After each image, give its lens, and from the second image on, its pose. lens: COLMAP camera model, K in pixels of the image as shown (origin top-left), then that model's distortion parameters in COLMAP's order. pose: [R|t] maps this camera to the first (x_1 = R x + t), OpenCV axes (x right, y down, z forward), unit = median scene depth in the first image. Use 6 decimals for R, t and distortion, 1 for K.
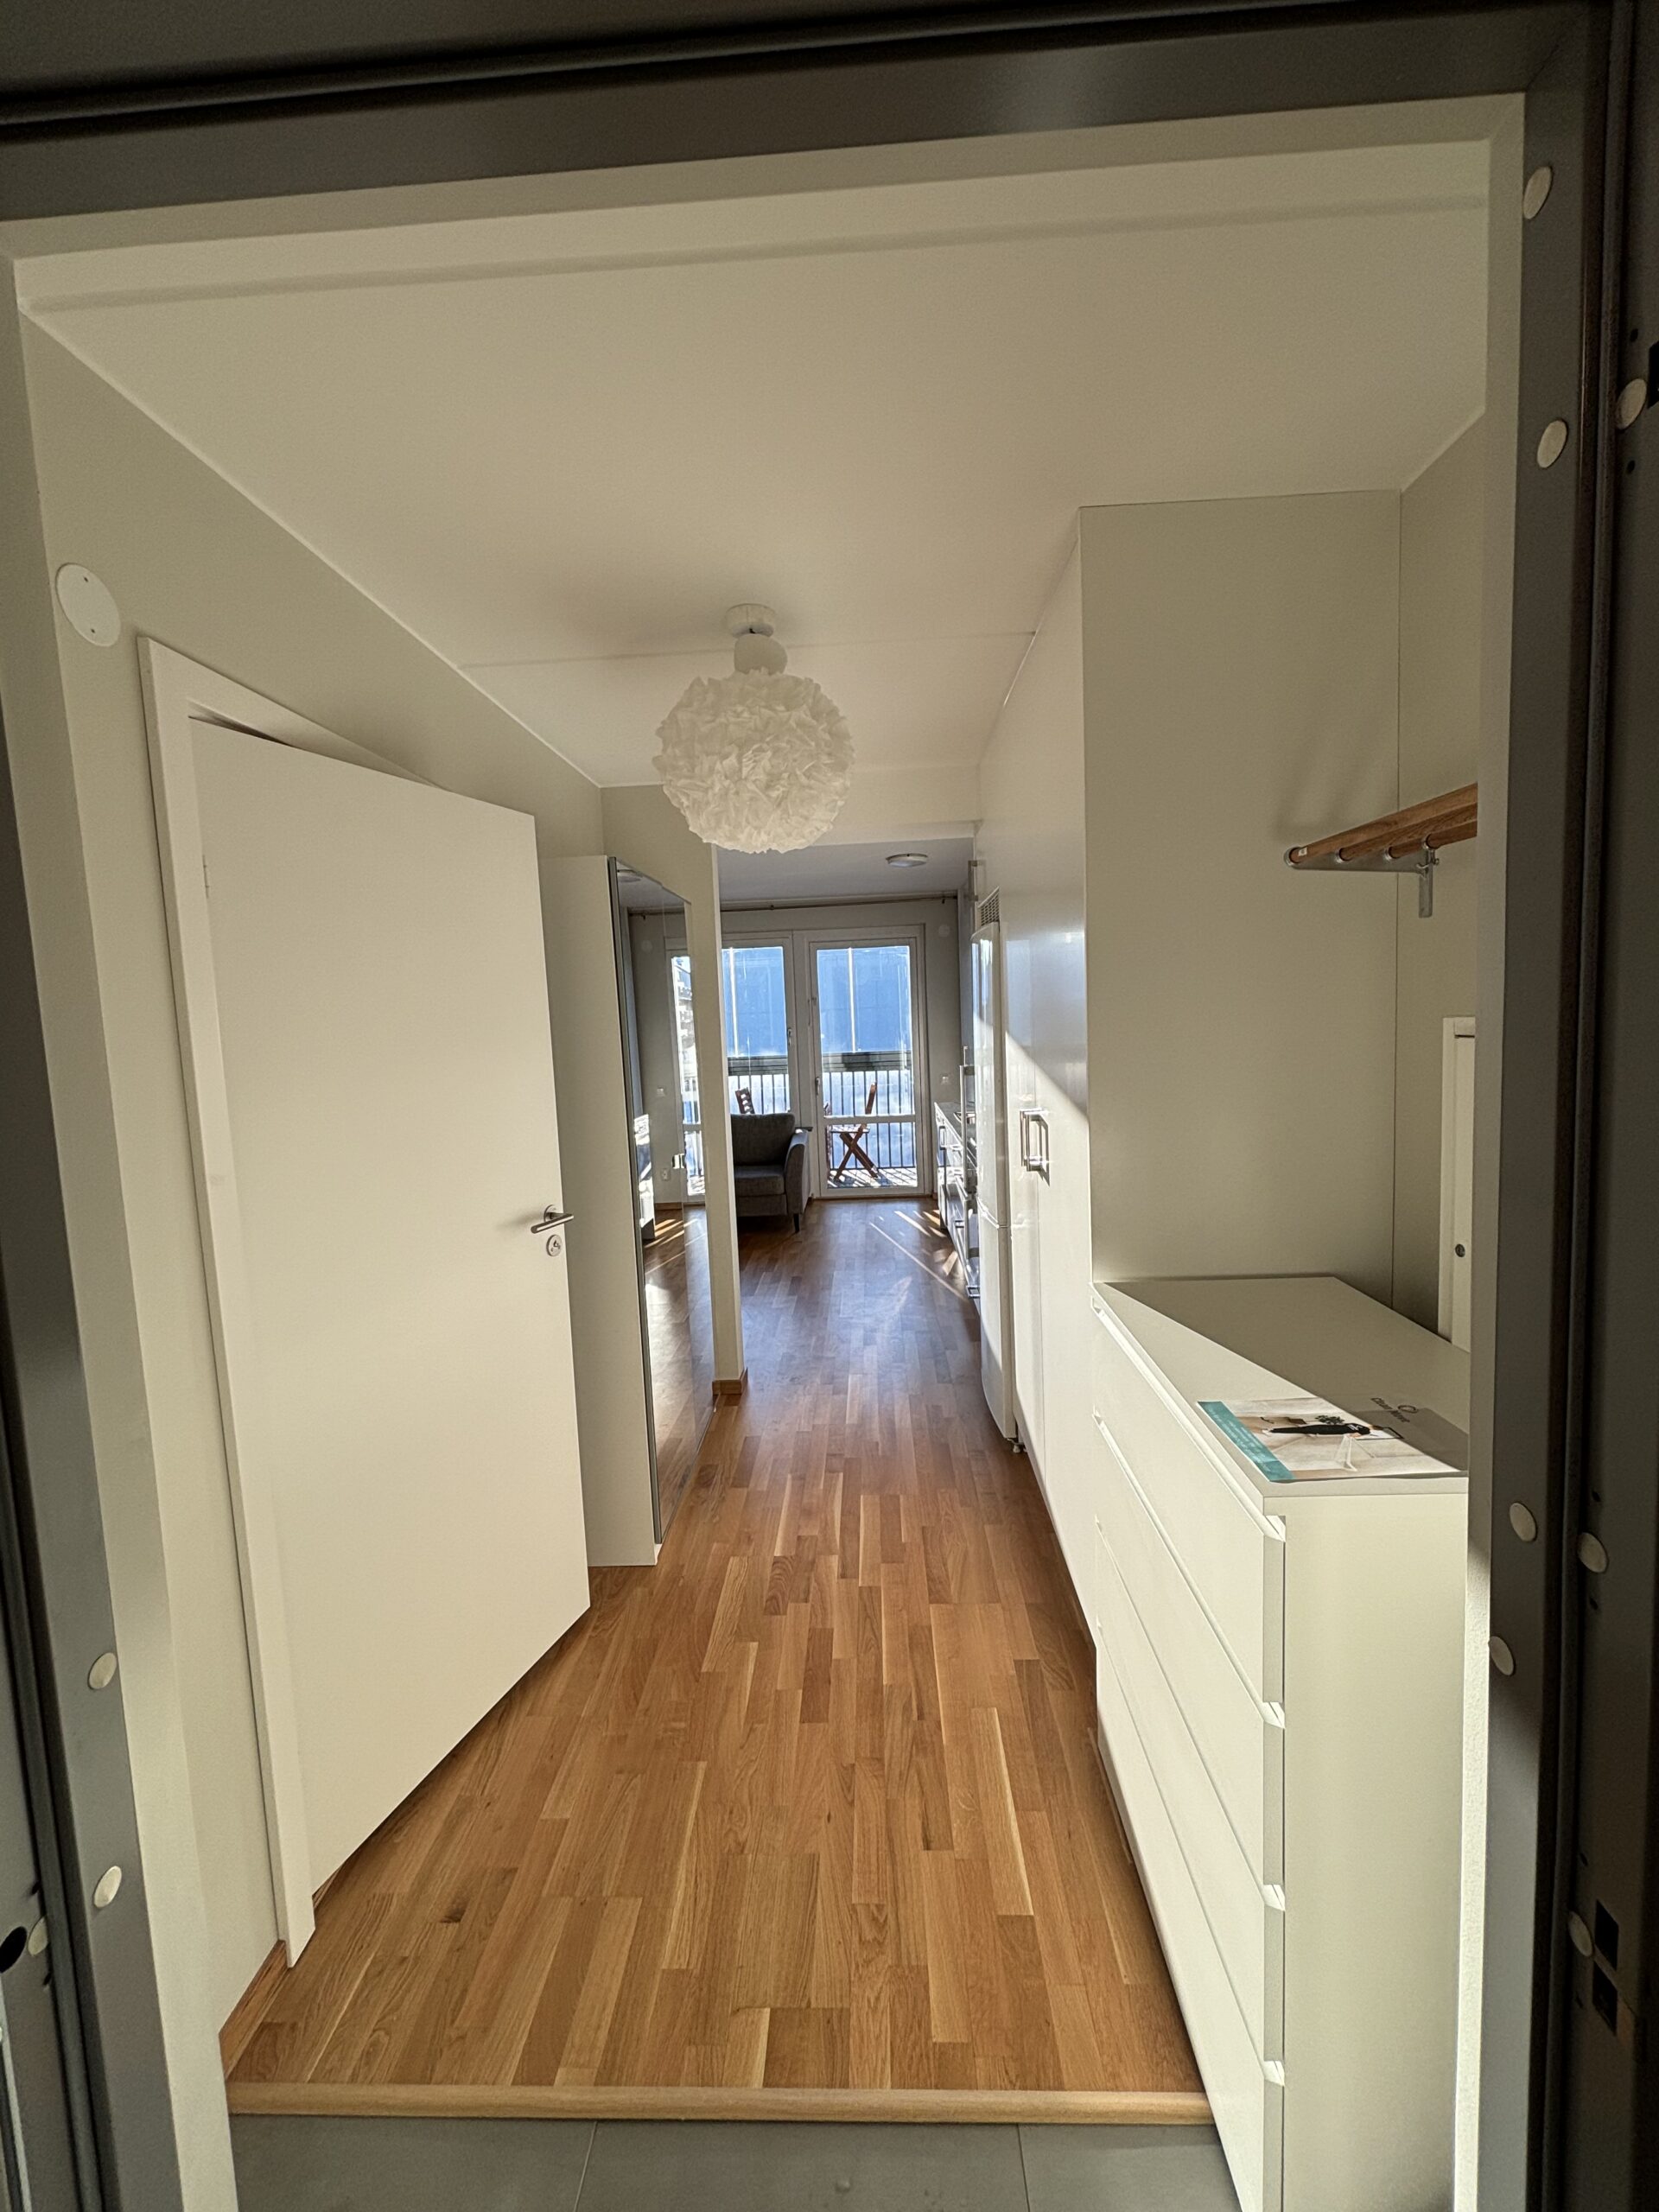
lens RADIAL K [[890.1, 0, 834.6], [0, 890.1, 1091.2], [0, 0, 1]] dist [-0.000853, 0.000004]
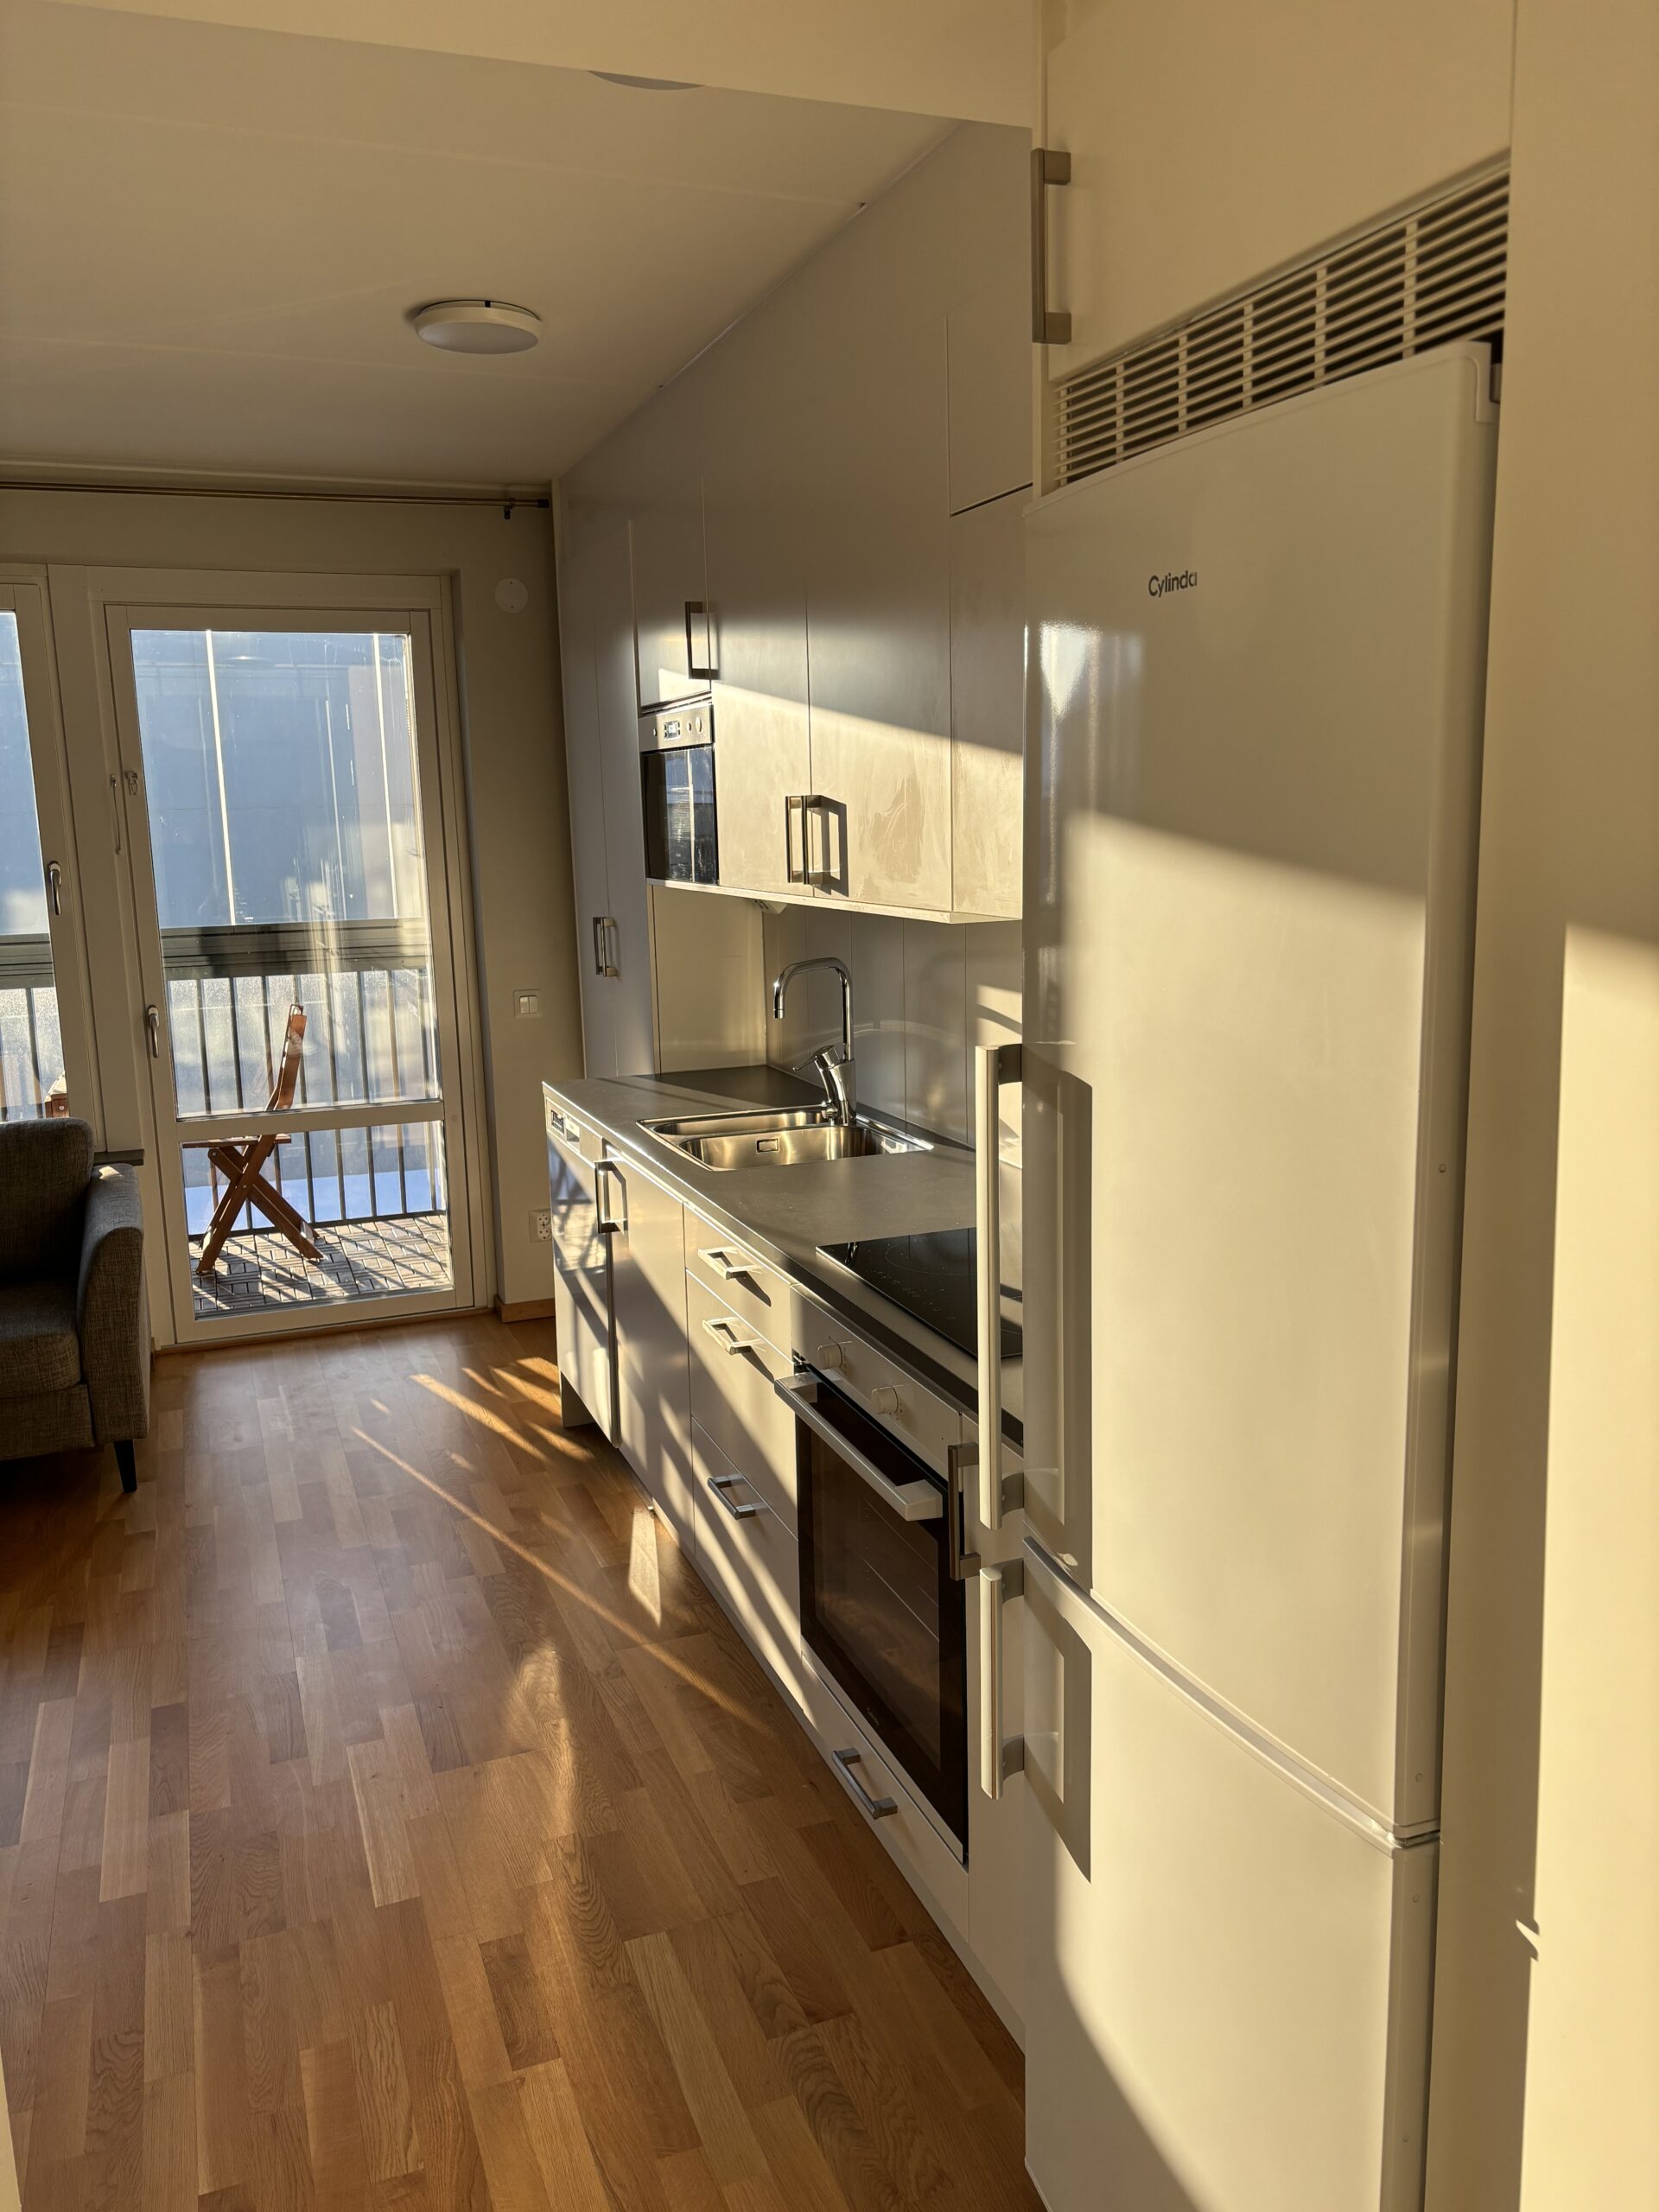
lens RADIAL K [[1683.4, 0, 835.0], [0, 1683.4, 1077.8], [0, 0, 1]] dist [0.051727, -0.000639]
pose [[0.916406, -0.049000, 0.397239, -0.039665], [0.024615, 0.997499, 0.066257, -0.025354], [-0.399492, -0.050941, 0.915320, 0.290585]]
